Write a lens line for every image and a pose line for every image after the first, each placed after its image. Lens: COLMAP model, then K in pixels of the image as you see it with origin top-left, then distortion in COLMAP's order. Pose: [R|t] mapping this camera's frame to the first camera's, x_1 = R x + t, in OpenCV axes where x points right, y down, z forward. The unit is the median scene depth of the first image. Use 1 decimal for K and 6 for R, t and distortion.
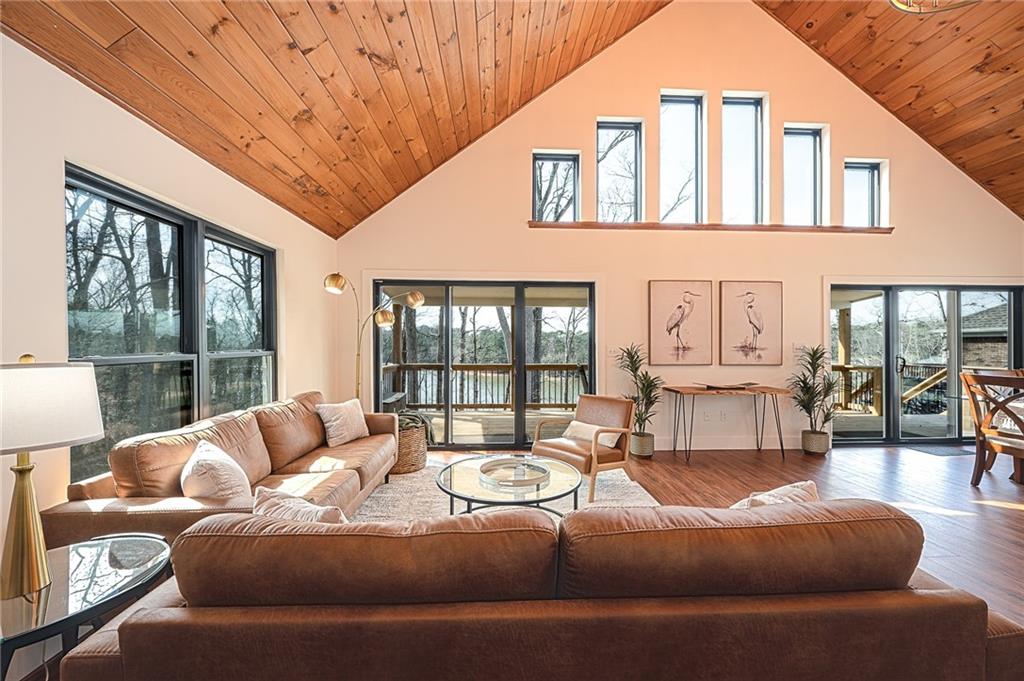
lens RADIAL K [[402.4, 0, 514.4], [0, 402.4, 340.7], [0, 0, 1]] dist [-0.001536, 0.000068]
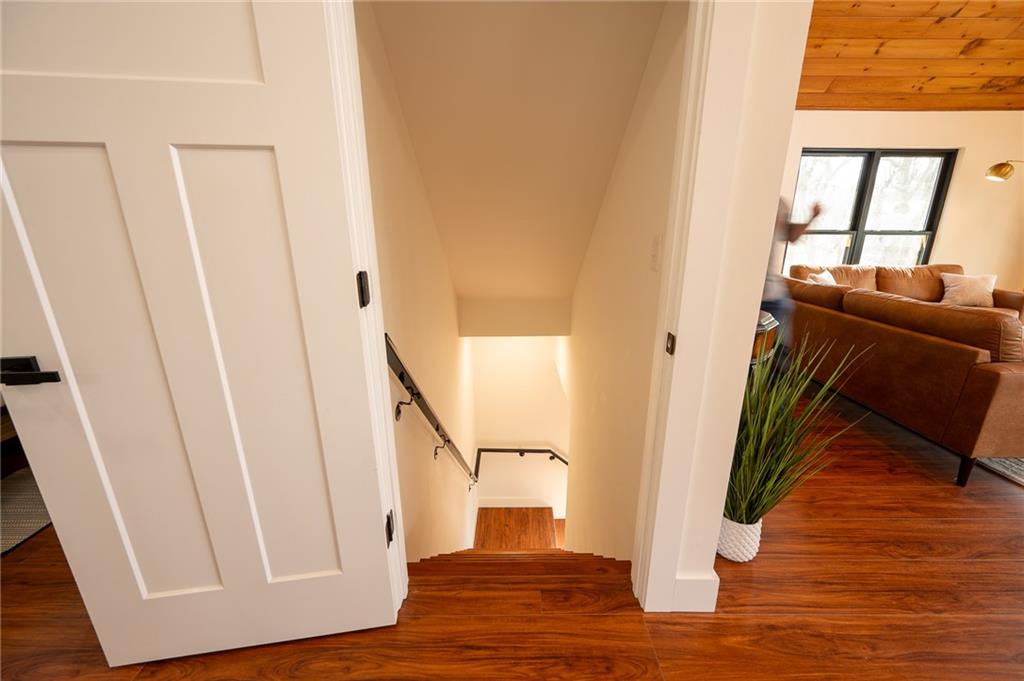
lens RADIAL K [[402.4, 0, 511.1], [0, 402.4, 342.8], [0, 0, 1]] dist [-0.001536, 0.000068]
pose [[-0.048466, 0.277689, -0.959448, 0.636213], [0.000288, 0.960580, 0.278002, 0.007035], [0.998825, 0.013197, -0.046636, -0.256375]]
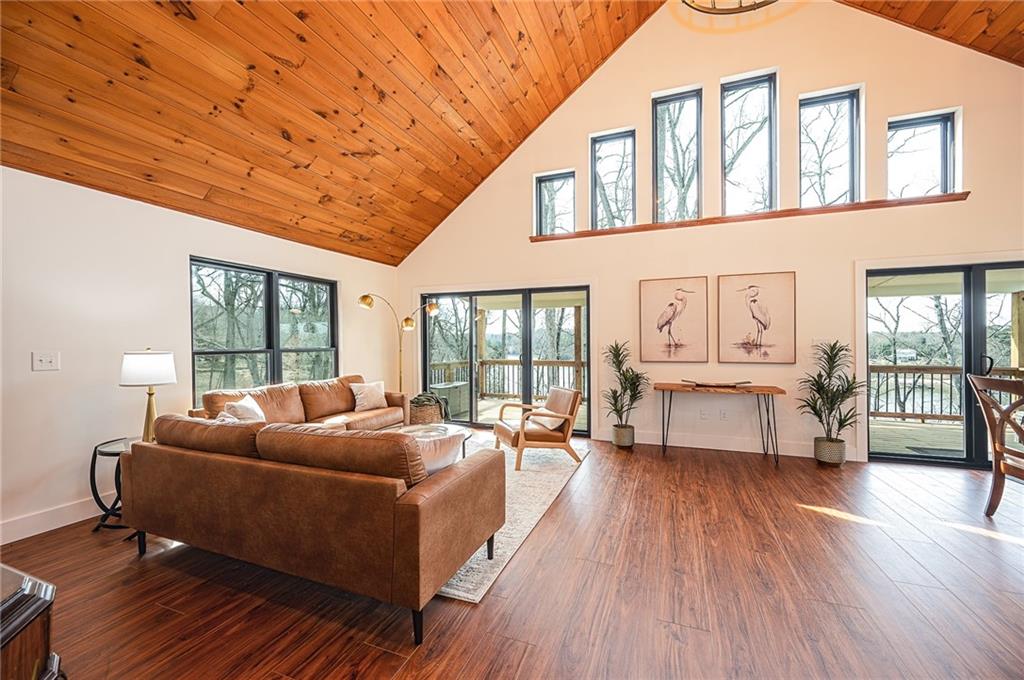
lens RADIAL K [[402.4, 0, 517.0], [0, 402.4, 339.5], [0, 0, 1]] dist [-0.001536, 0.000068]
pose [[0.915208, -0.009031, -0.402881, 0.468609], [0.009360, 0.999956, -0.001152, 0.001588], [0.402873, -0.002716, 0.915252, -0.085398]]
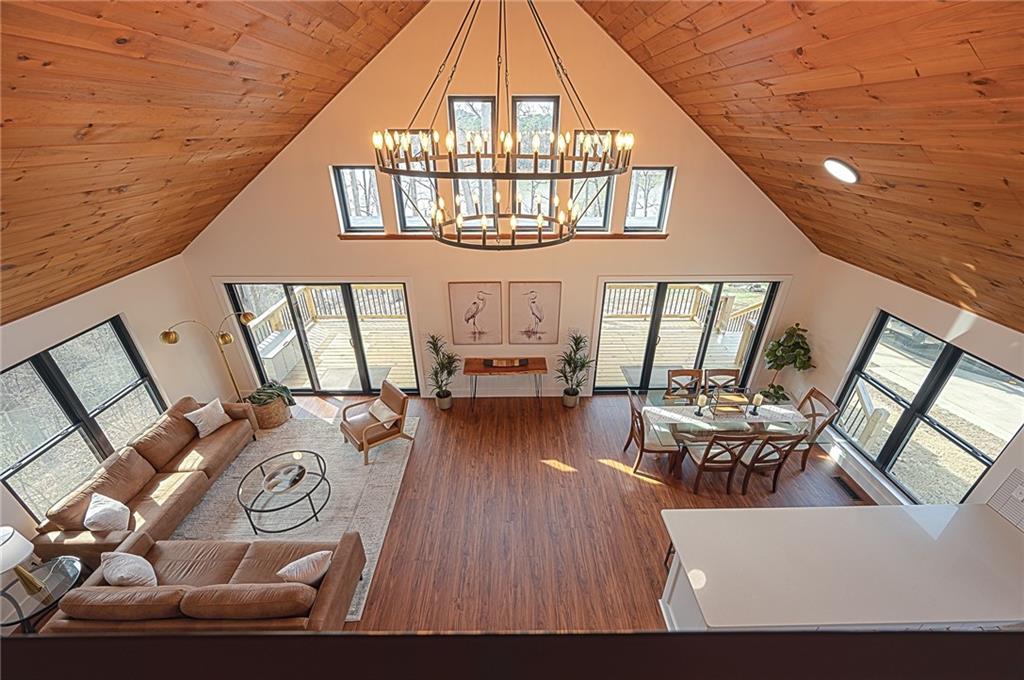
lens RADIAL K [[402.4, 0, 515.5], [0, 402.4, 340.5], [0, 0, 1]] dist [-0.001536, 0.000068]
pose [[0.999542, 0.013470, -0.027081, 0.579257], [0.001035, 0.879602, 0.475710, -0.580474], [0.030229, -0.475520, 0.879185, -0.144502]]
